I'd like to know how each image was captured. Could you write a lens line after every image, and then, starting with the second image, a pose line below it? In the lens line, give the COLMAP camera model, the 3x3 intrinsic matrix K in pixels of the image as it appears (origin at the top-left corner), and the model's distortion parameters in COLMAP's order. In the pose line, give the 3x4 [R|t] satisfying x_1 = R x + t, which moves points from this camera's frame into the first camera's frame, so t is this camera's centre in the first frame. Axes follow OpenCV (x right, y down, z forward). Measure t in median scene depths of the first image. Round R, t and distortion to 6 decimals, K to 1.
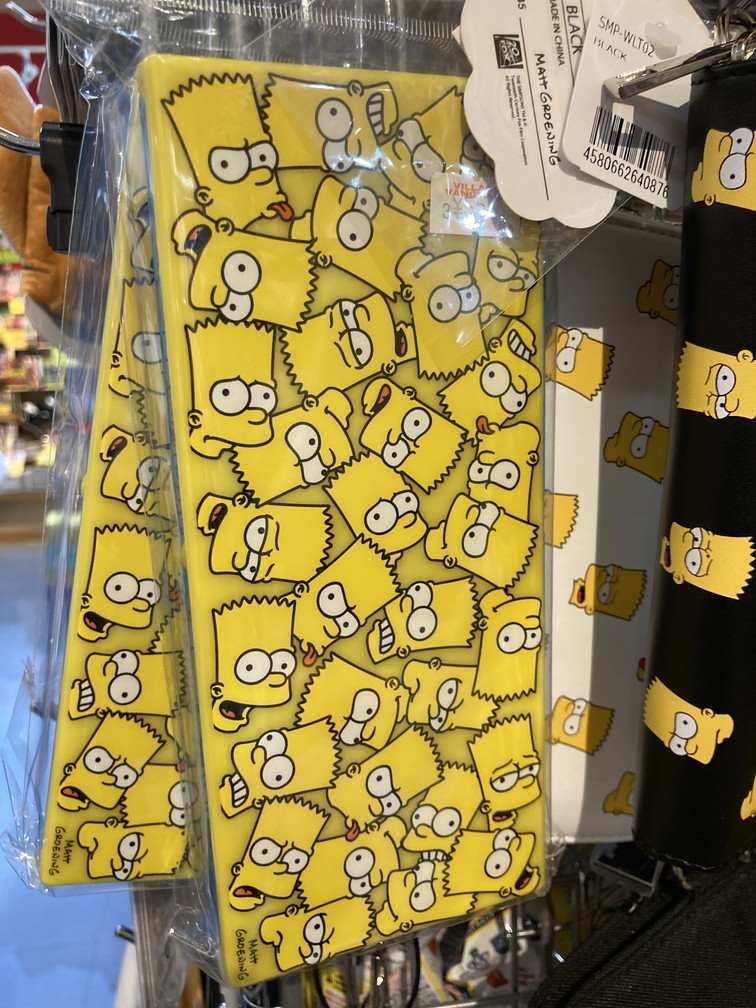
lens RADIAL K [[810.8, 0, 375.1], [0, 810.8, 496.6], [0, 0, 1]] dist [-0.026765, 0.006813]
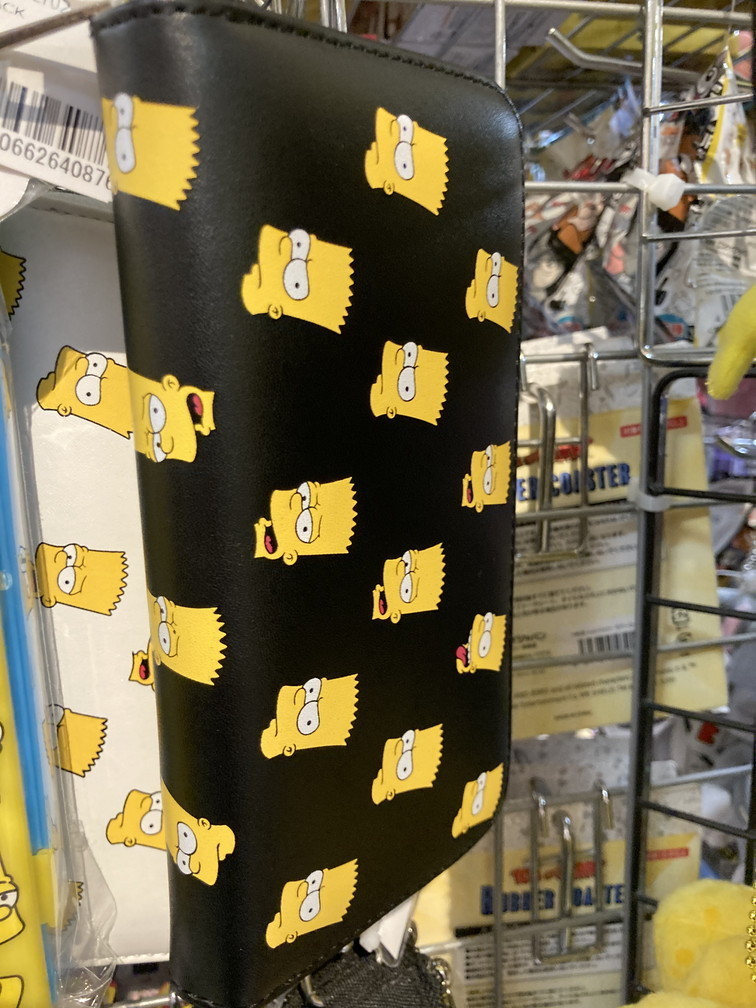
lens RADIAL K [[810.8, 0, 381.6], [0, 810.8, 508.9], [0, 0, 1]] dist [-0.026765, 0.006813]
pose [[0.995088, -0.011983, 0.098262, 0.550504], [0.014810, 0.999496, -0.028085, -0.023565], [-0.097876, 0.029402, 0.994764, 0.179154]]
